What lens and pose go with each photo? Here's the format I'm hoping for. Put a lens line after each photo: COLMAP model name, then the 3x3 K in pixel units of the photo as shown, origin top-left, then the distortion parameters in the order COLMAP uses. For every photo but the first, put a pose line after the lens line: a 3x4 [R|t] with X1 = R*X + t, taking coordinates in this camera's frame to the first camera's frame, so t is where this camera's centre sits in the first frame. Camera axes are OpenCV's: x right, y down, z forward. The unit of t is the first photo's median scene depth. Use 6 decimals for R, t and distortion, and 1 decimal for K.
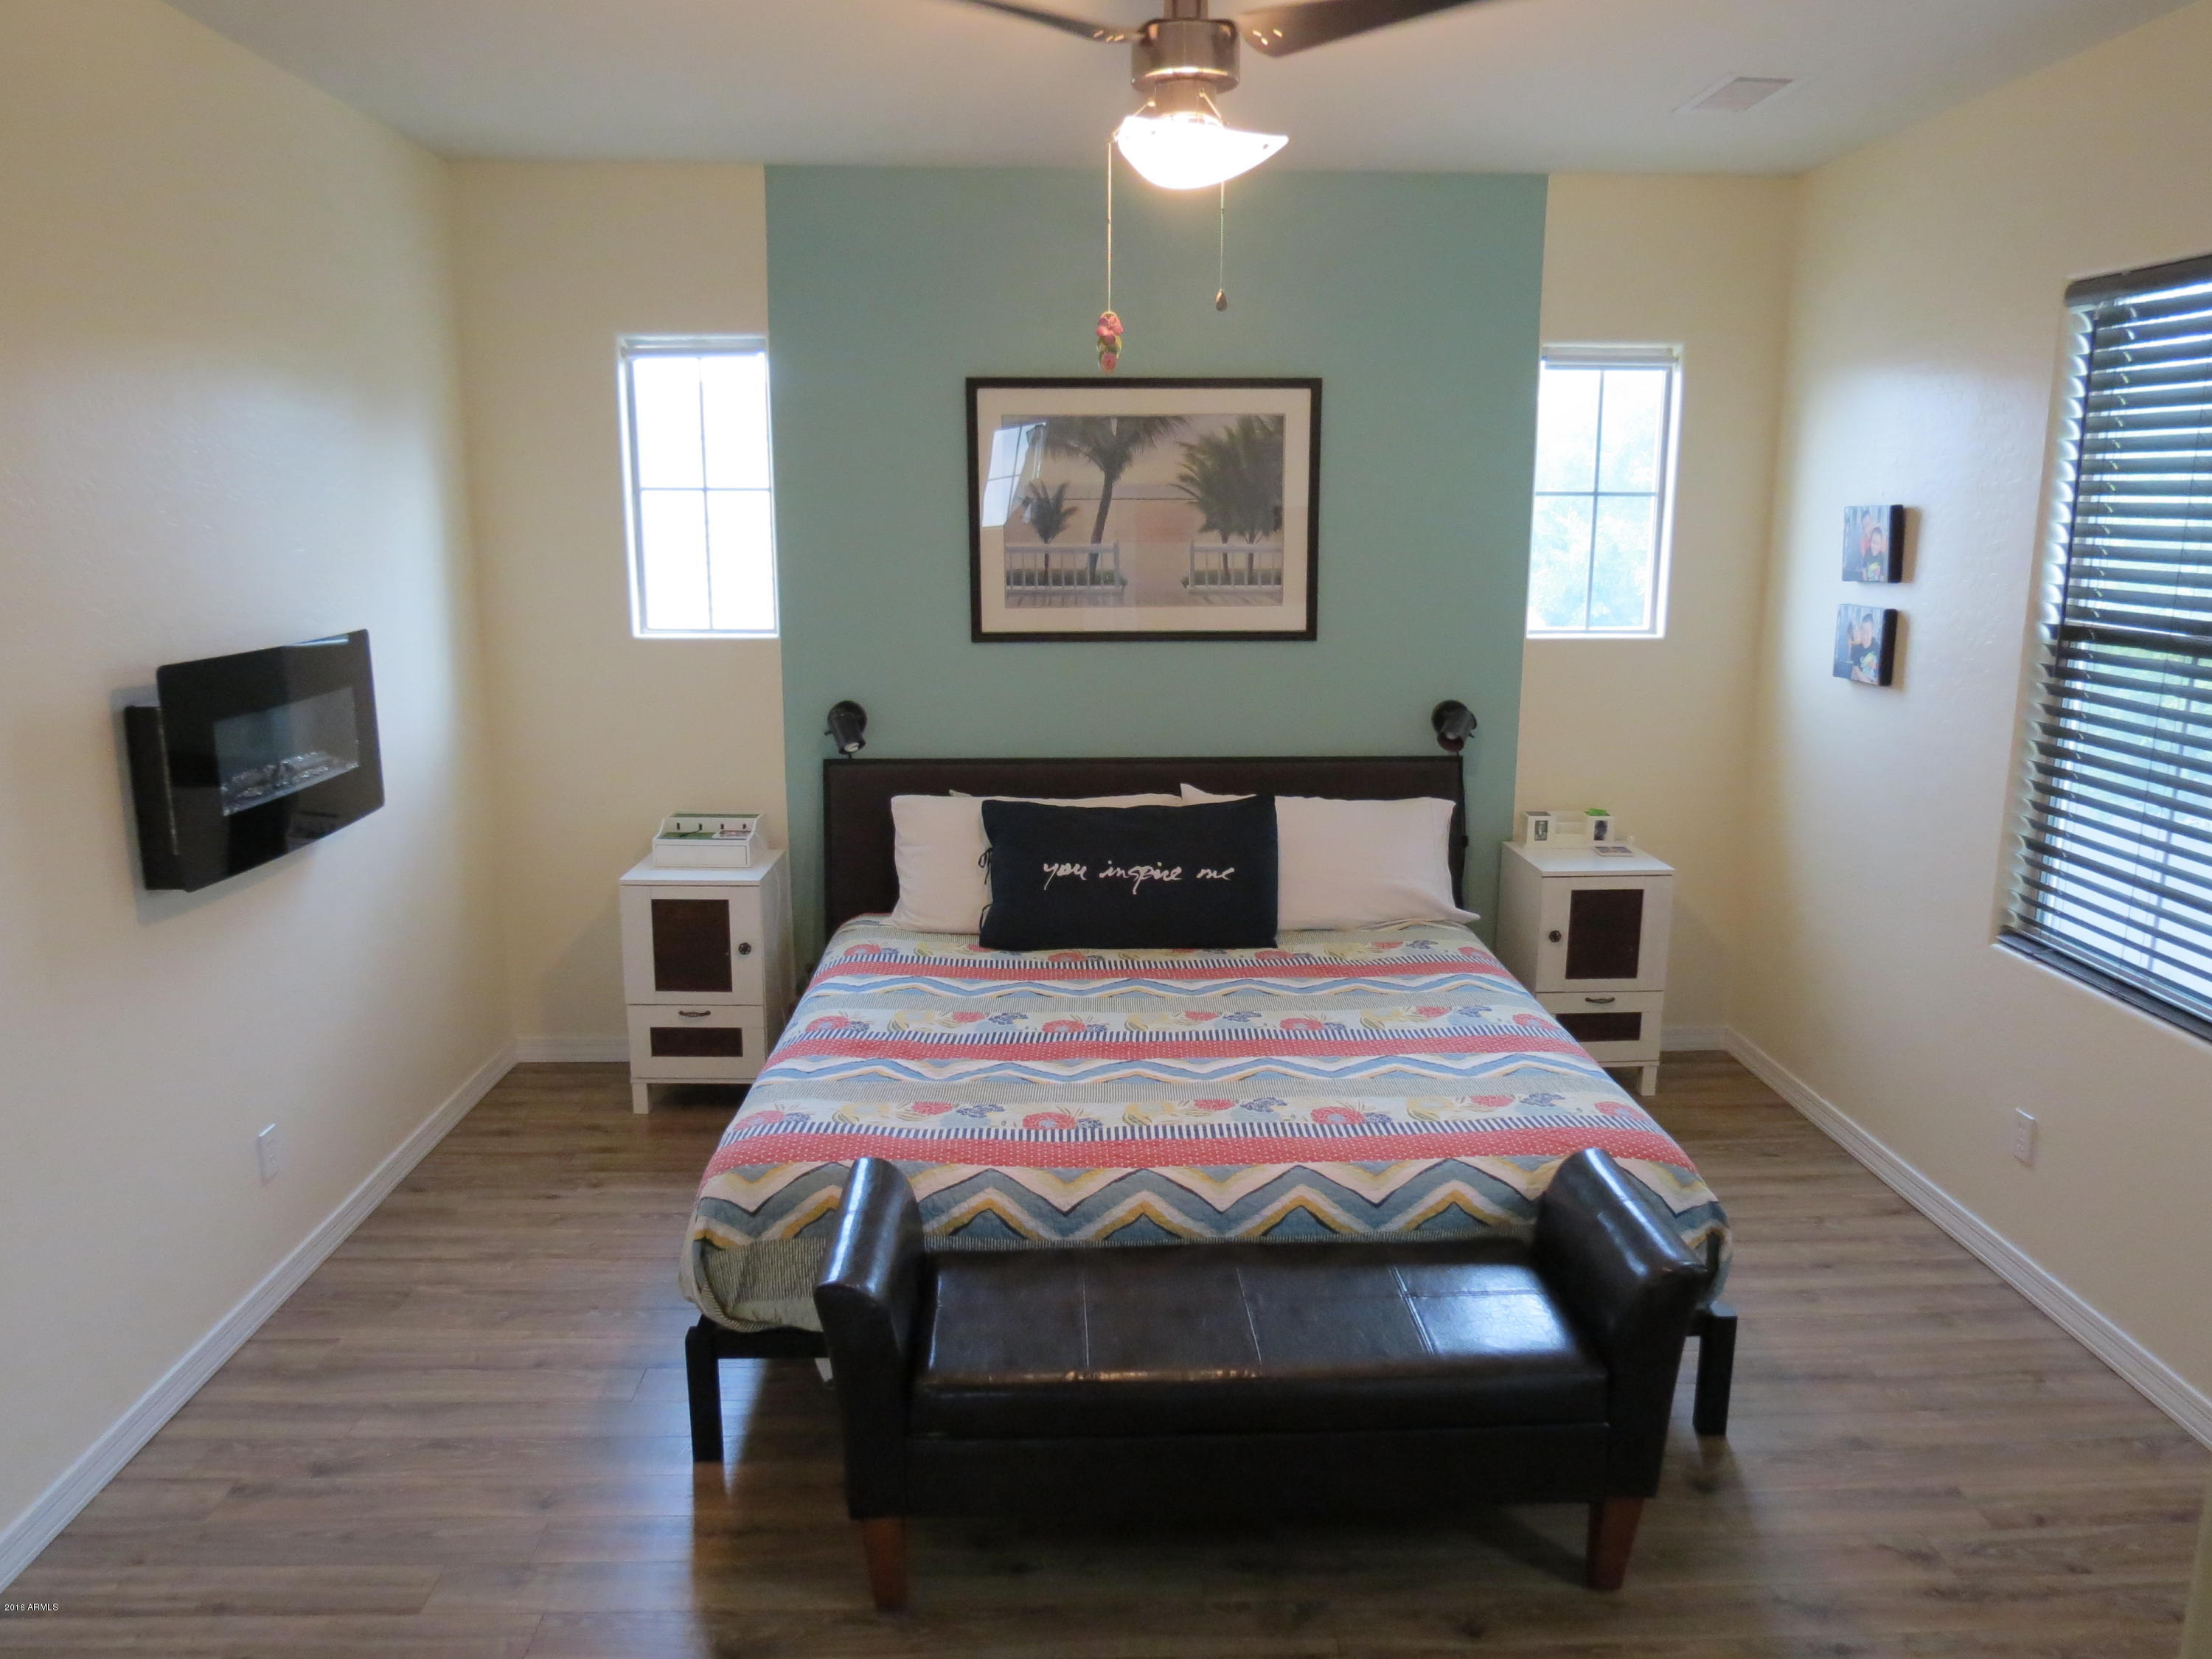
lens RADIAL K [[1571.2, 0, 1106.8], [0, 1571.2, 824.8], [0, 0, 1]] dist [-0.052996, 0.019457]
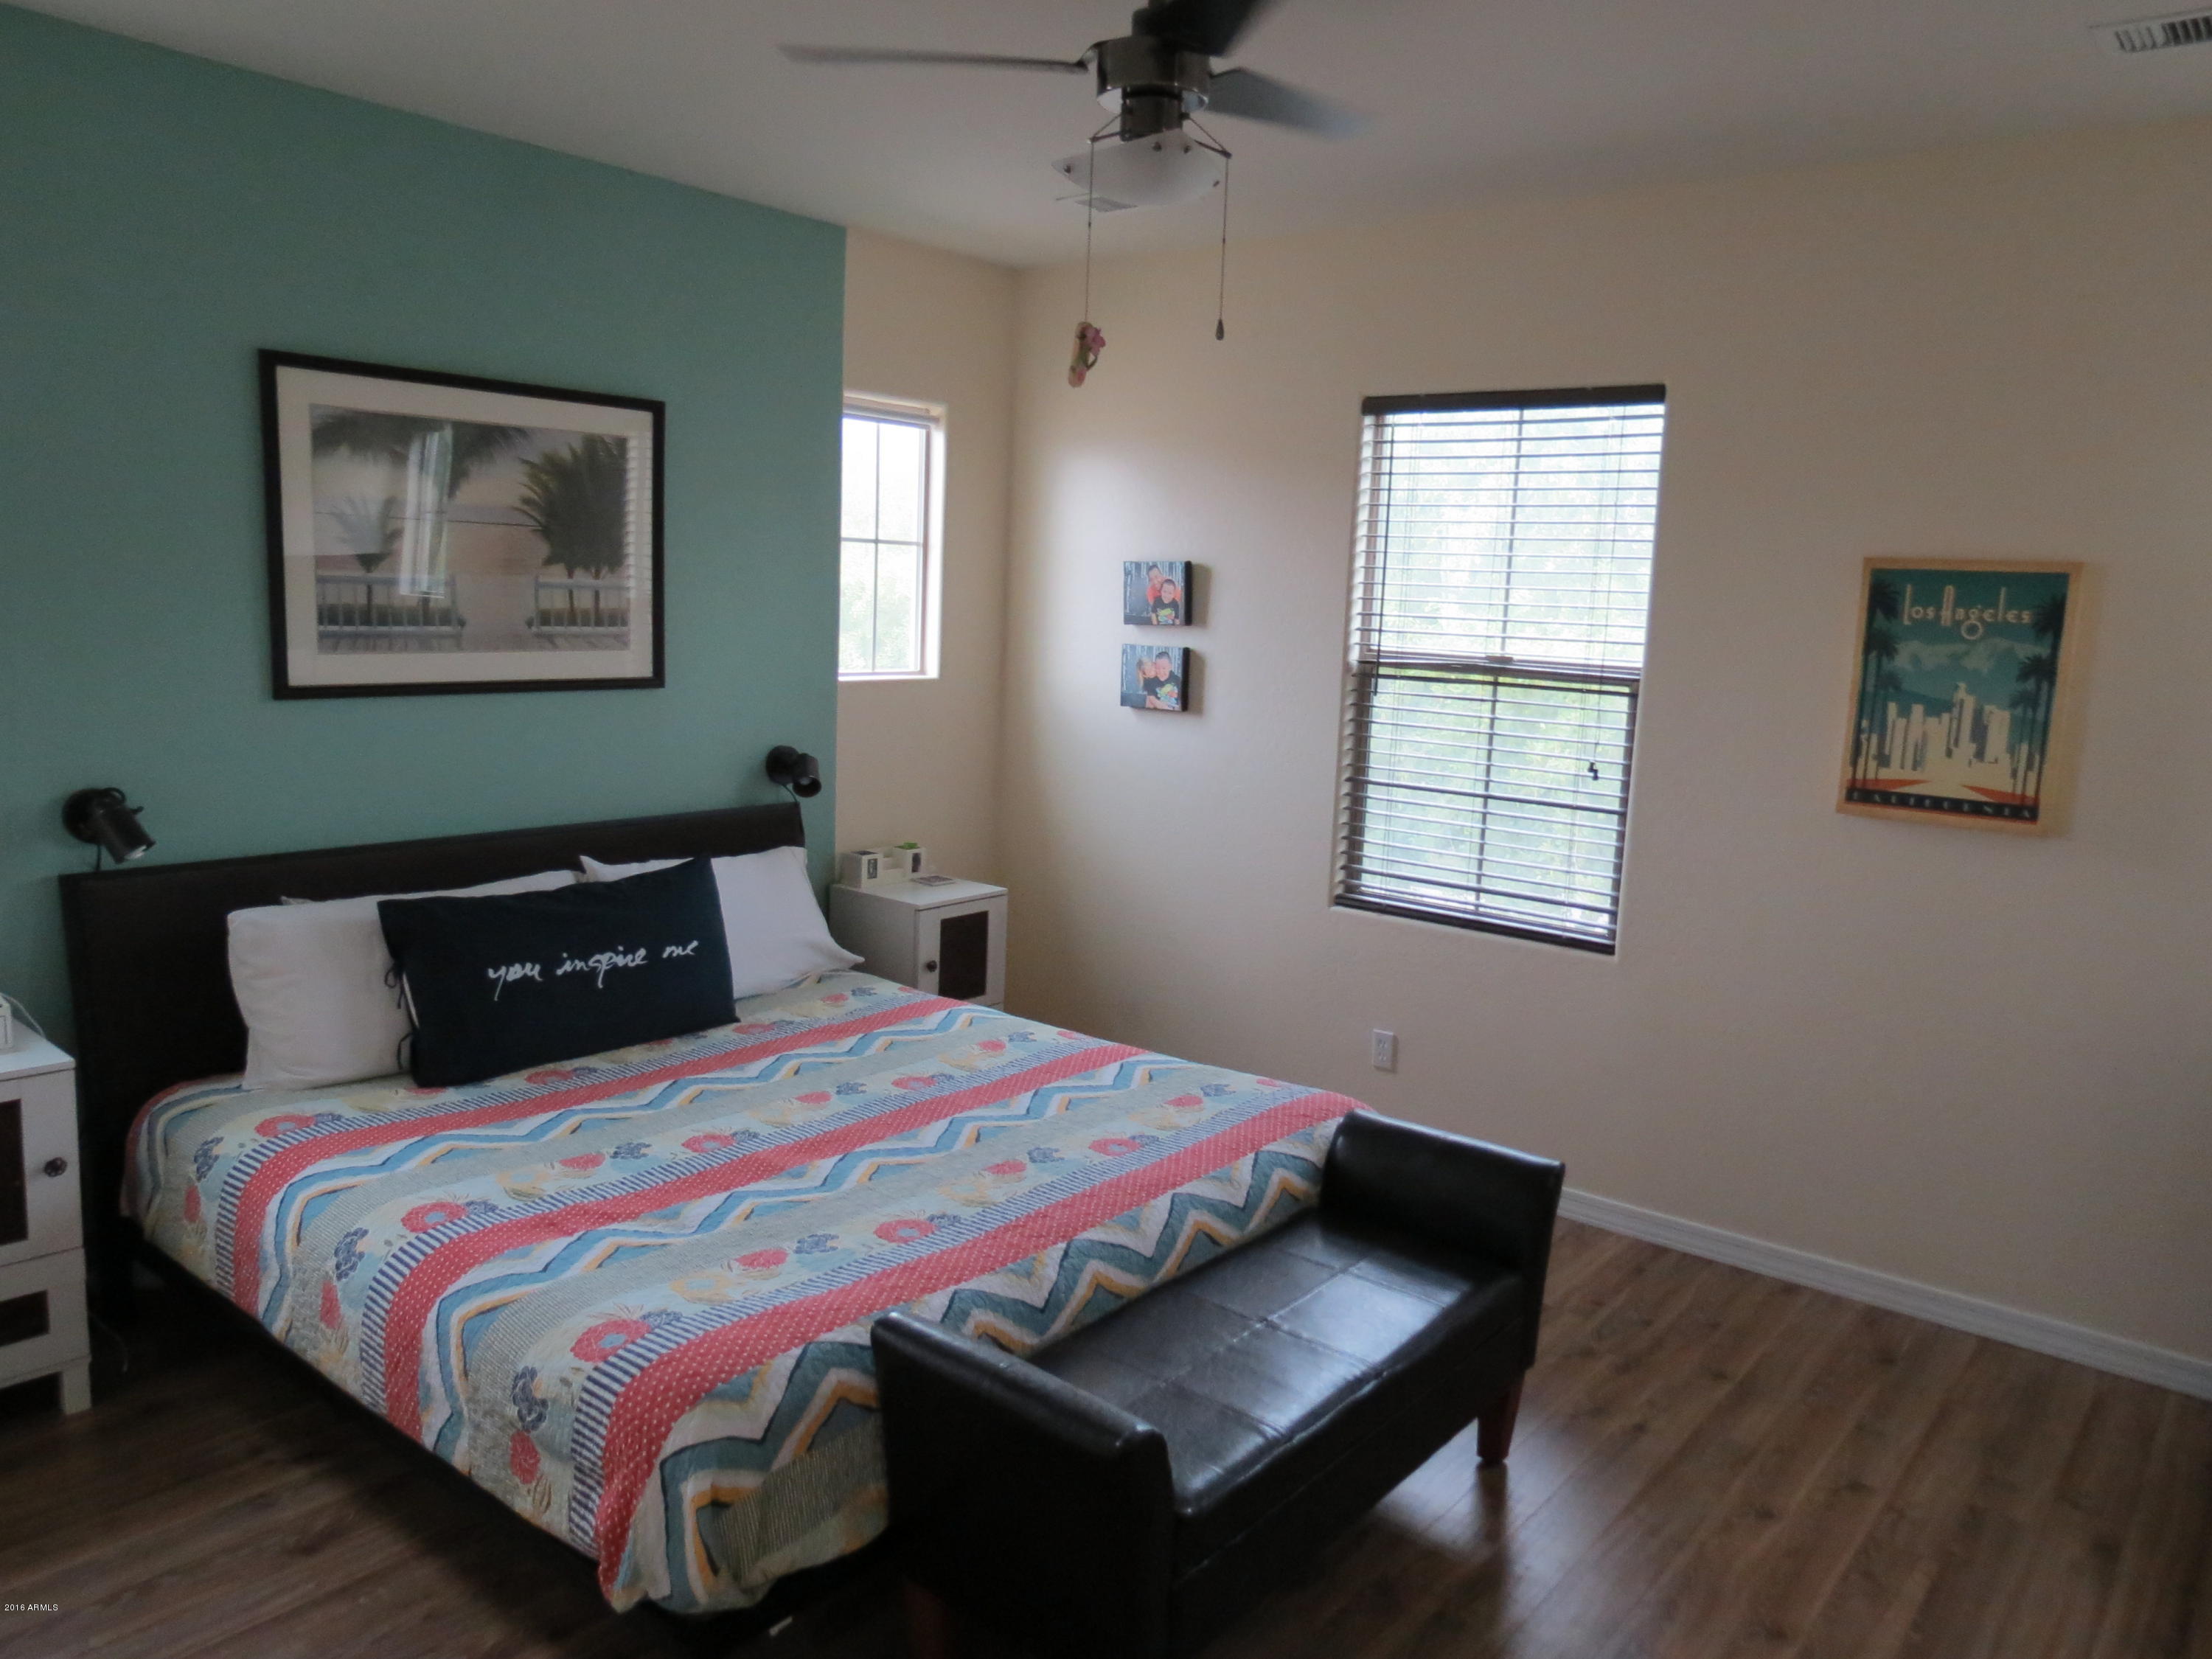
lens RADIAL K [[1565.6, 0, 1105.2], [0, 1565.6, 827.9], [0, 0, 1]] dist [-0.027386, 0.014687]
pose [[0.657363, -0.086450, 0.748599, -0.424864], [0.111831, 0.993590, 0.016541, -0.024982], [-0.745230, 0.072843, 0.662816, 0.232372]]
